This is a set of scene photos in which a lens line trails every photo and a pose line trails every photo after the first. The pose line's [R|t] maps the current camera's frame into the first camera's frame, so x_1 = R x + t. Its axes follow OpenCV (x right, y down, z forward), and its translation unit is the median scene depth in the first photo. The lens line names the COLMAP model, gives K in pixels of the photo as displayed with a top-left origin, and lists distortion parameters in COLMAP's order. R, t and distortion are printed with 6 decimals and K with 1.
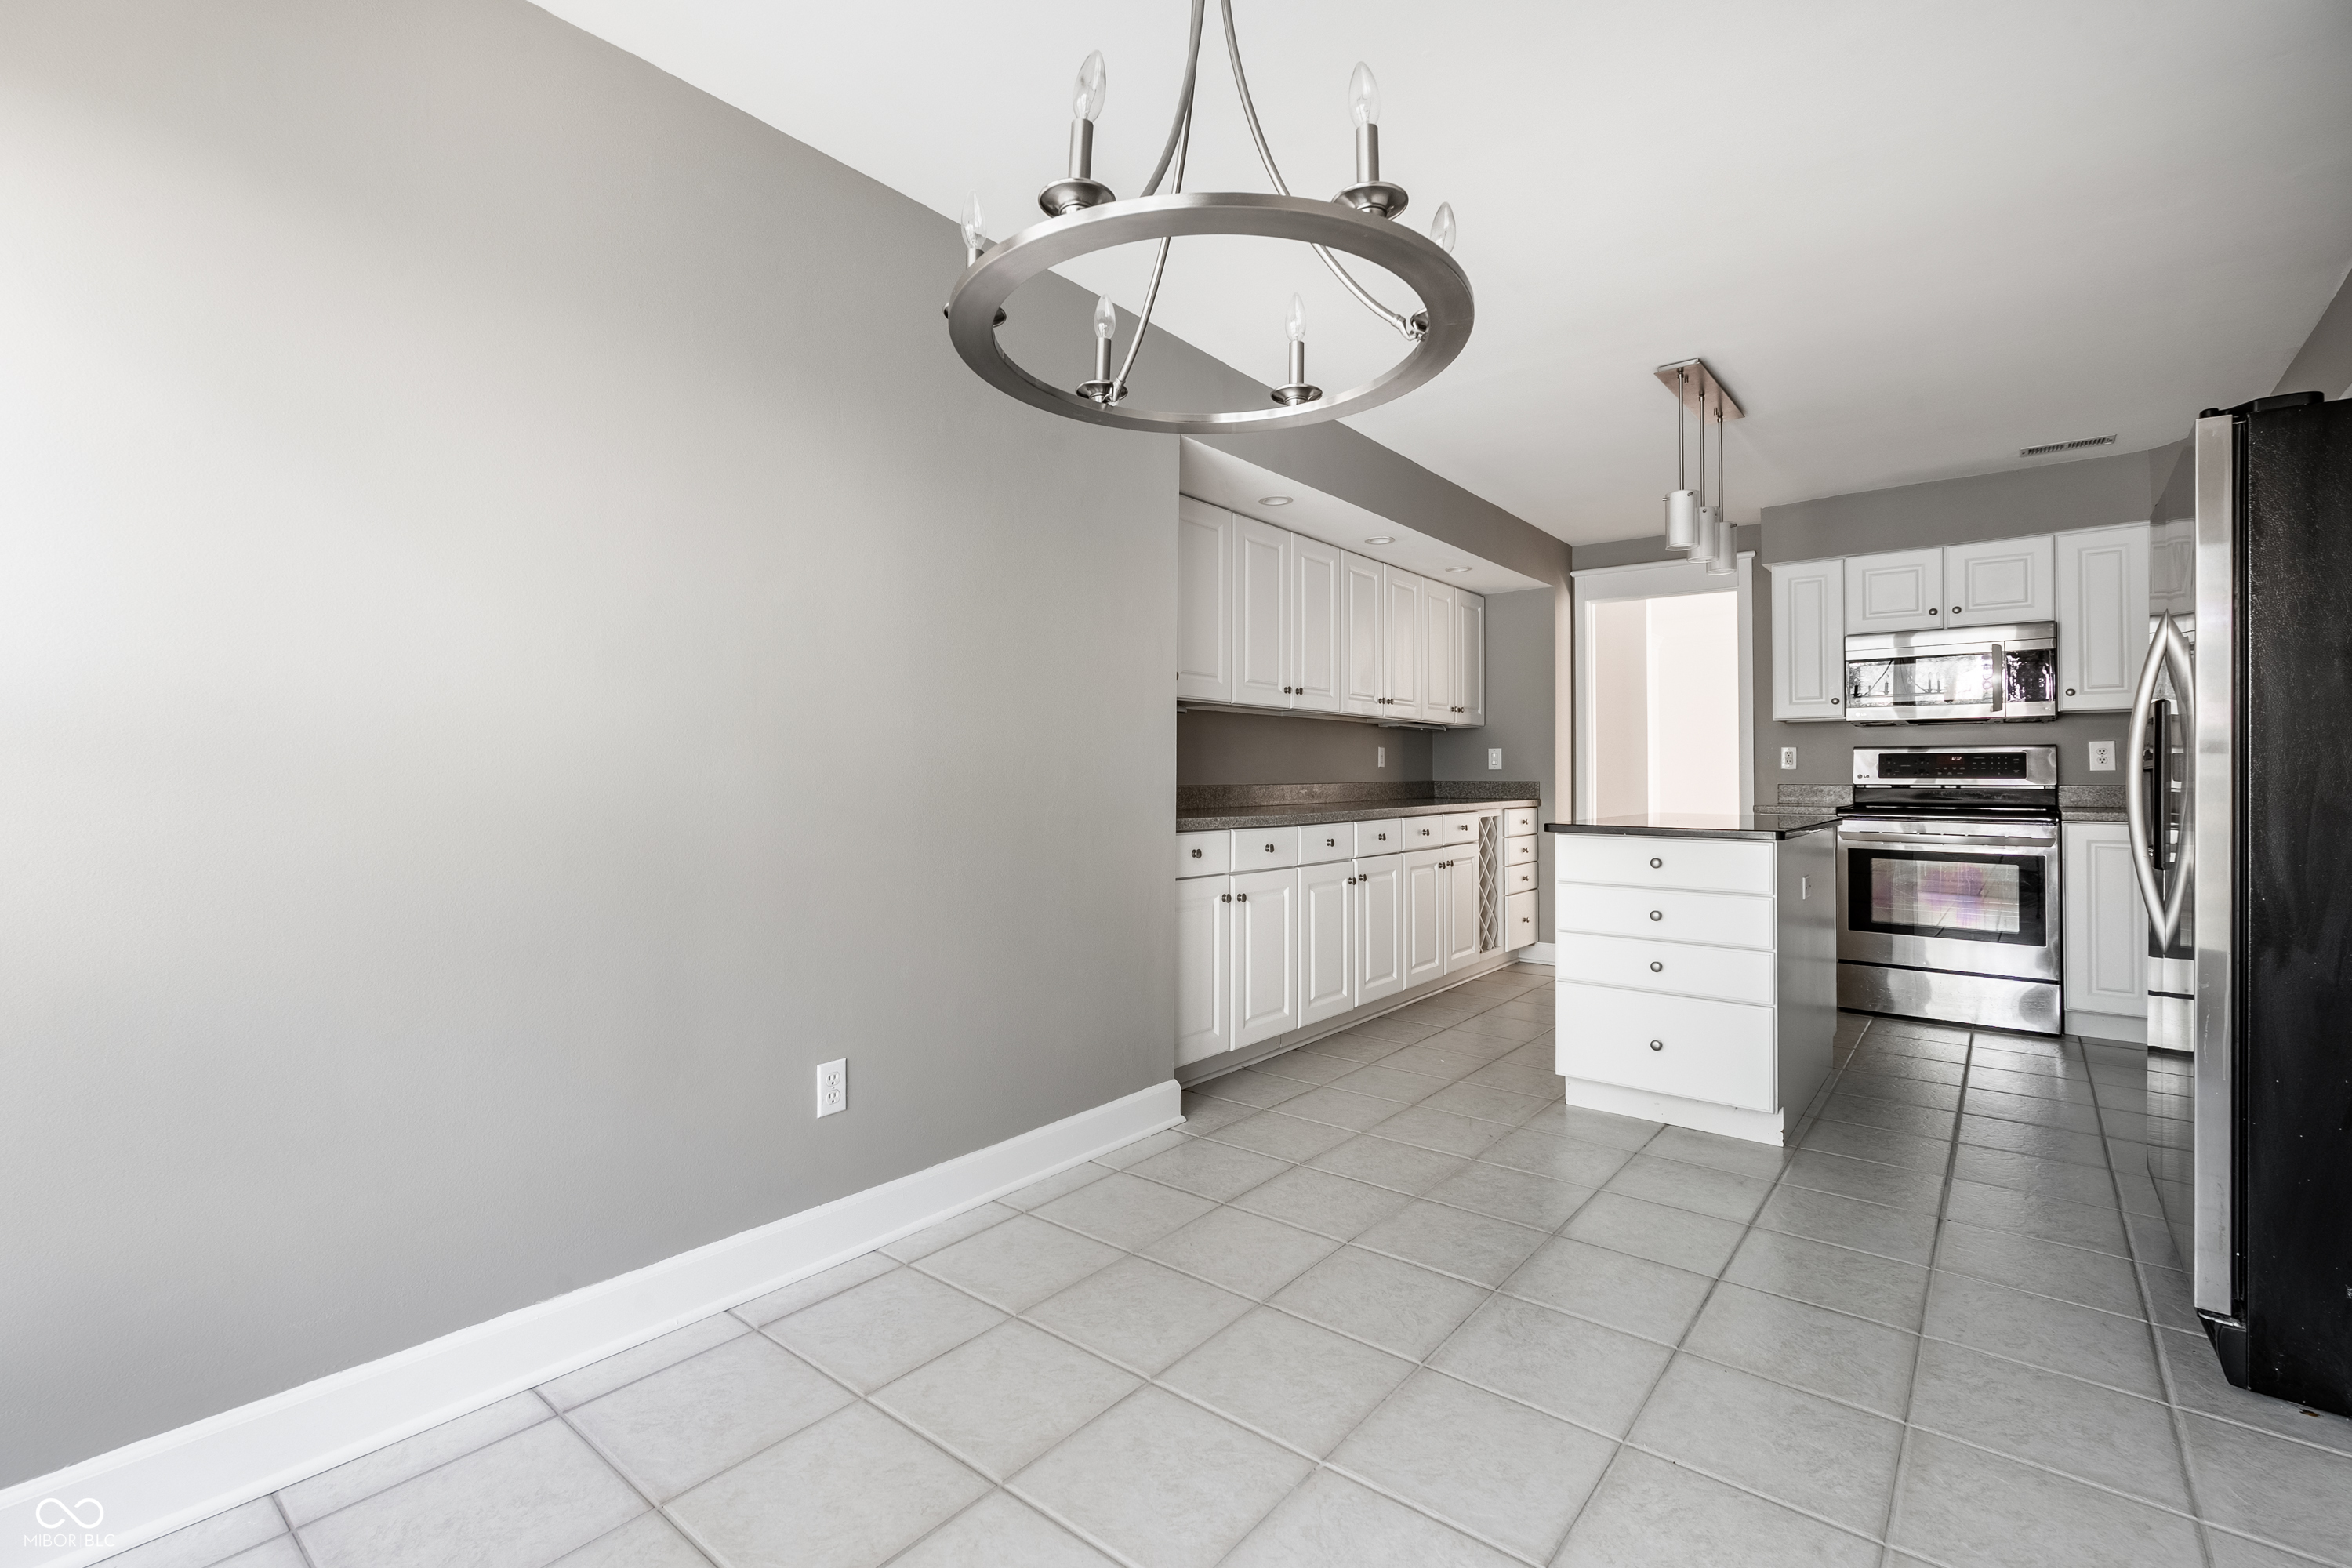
lens RADIAL K [[1030.2, 0, 1176.8], [0, 1030.2, 760.0], [0, 0, 1]] dist [0.001135, 0.000244]
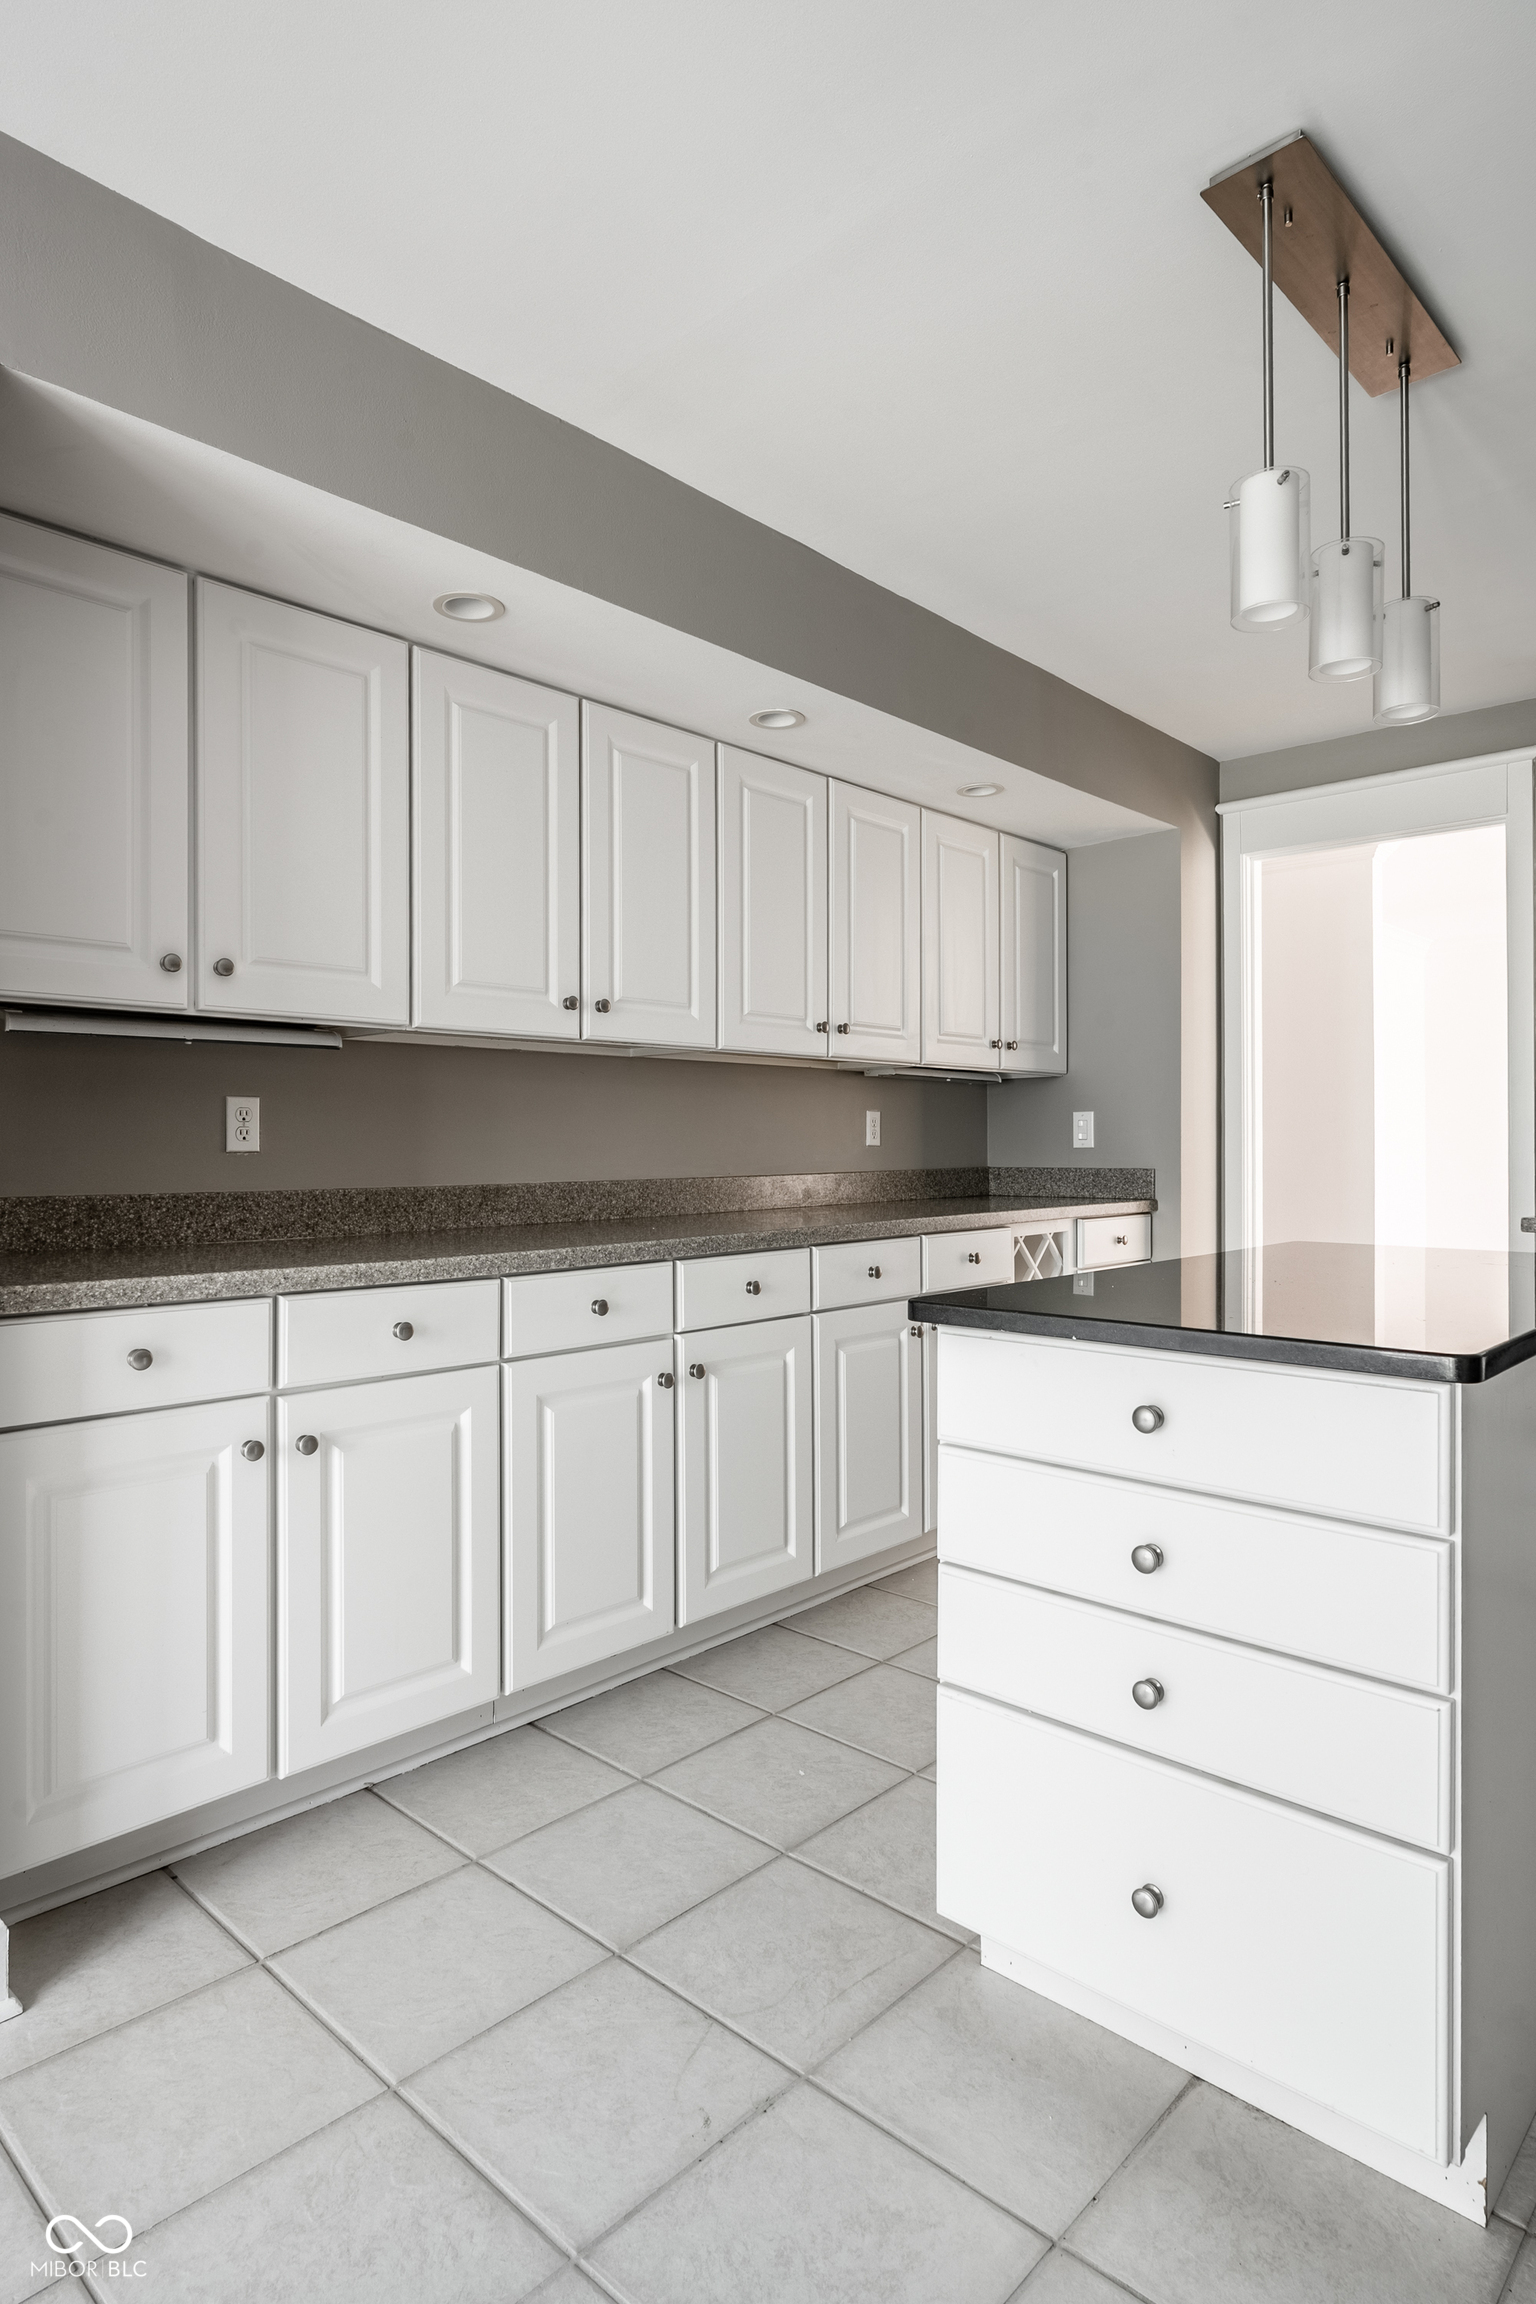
lens RADIAL K [[1265.9, 0, 769.9], [0, 1265.9, 1145.4], [0, 0, 1]] dist [-0.002668, 0.000088]
pose [[0.997154, -0.005654, -0.075180, 0.226452], [0.006715, 0.999881, 0.013869, -0.004157], [0.075093, -0.014334, 0.997074, 0.331613]]
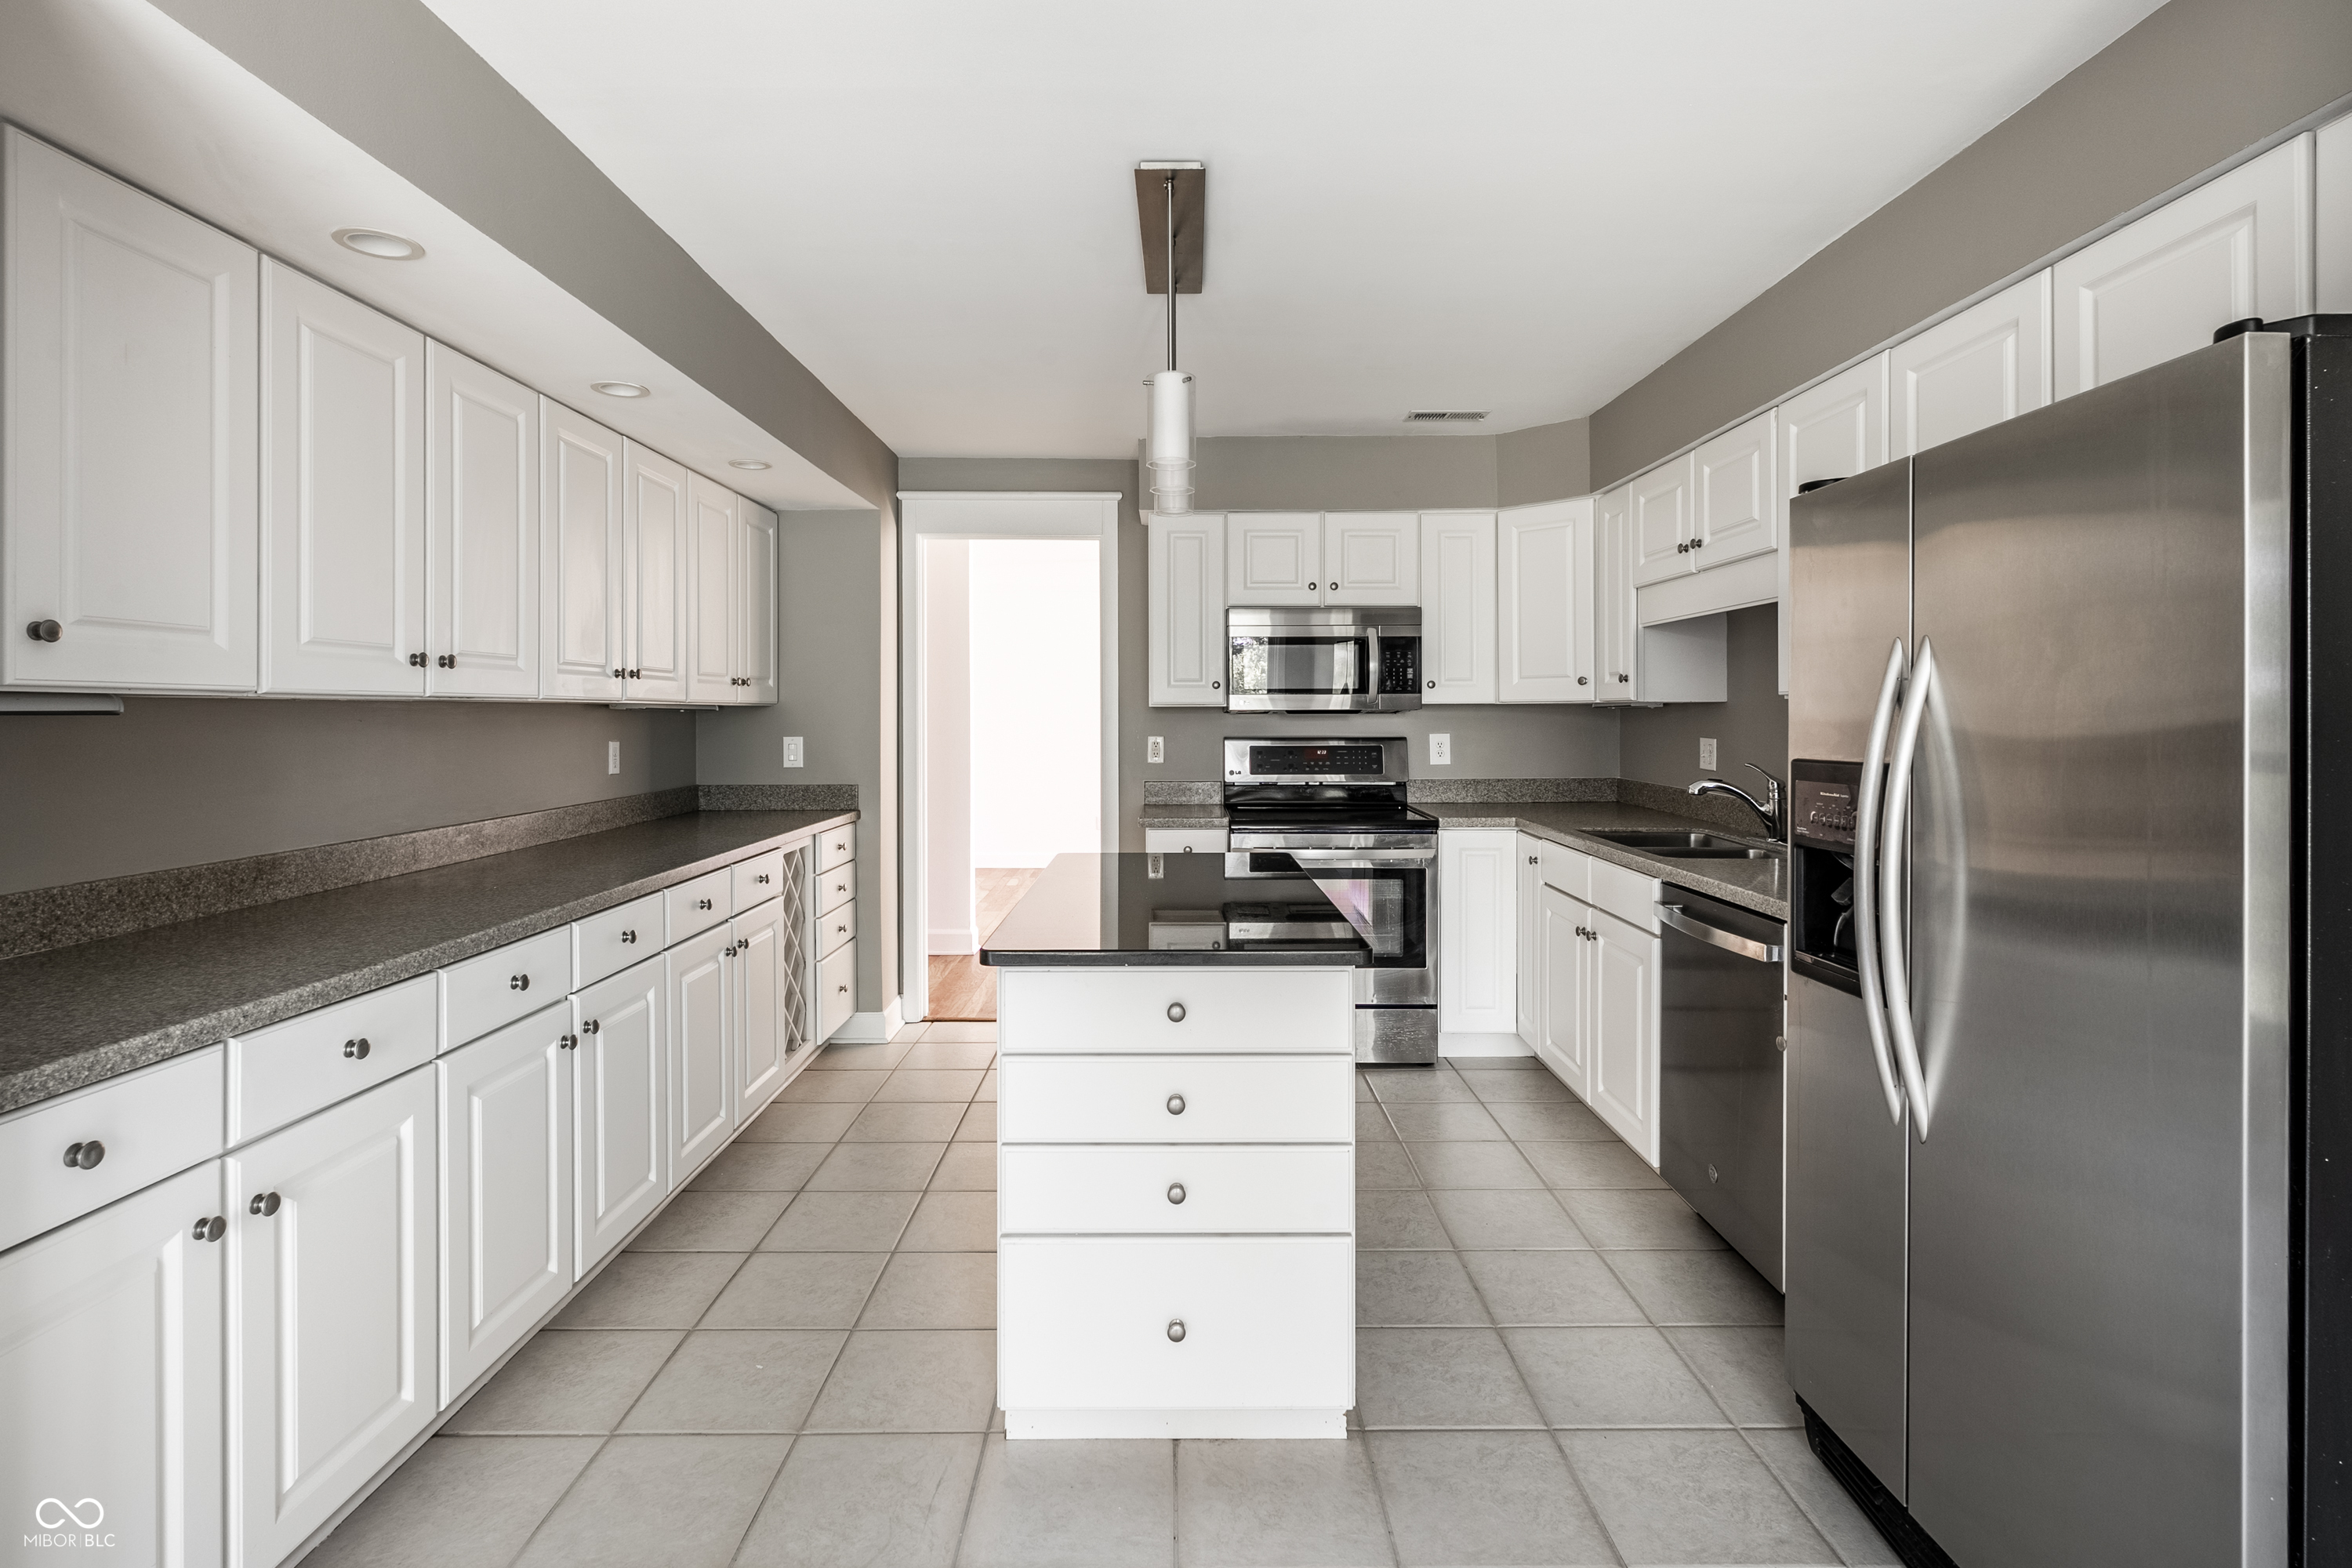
lens RADIAL K [[1113.1, 0, 1168.0], [0, 1113.1, 712.6], [0, 0, 1]] dist [-0.002582, 0.000541]
pose [[0.779202, -0.003199, 0.626765, 0.048244], [-0.004580, 0.999931, 0.010796, -0.044594], [-0.626757, -0.011283, 0.779133, 0.328184]]
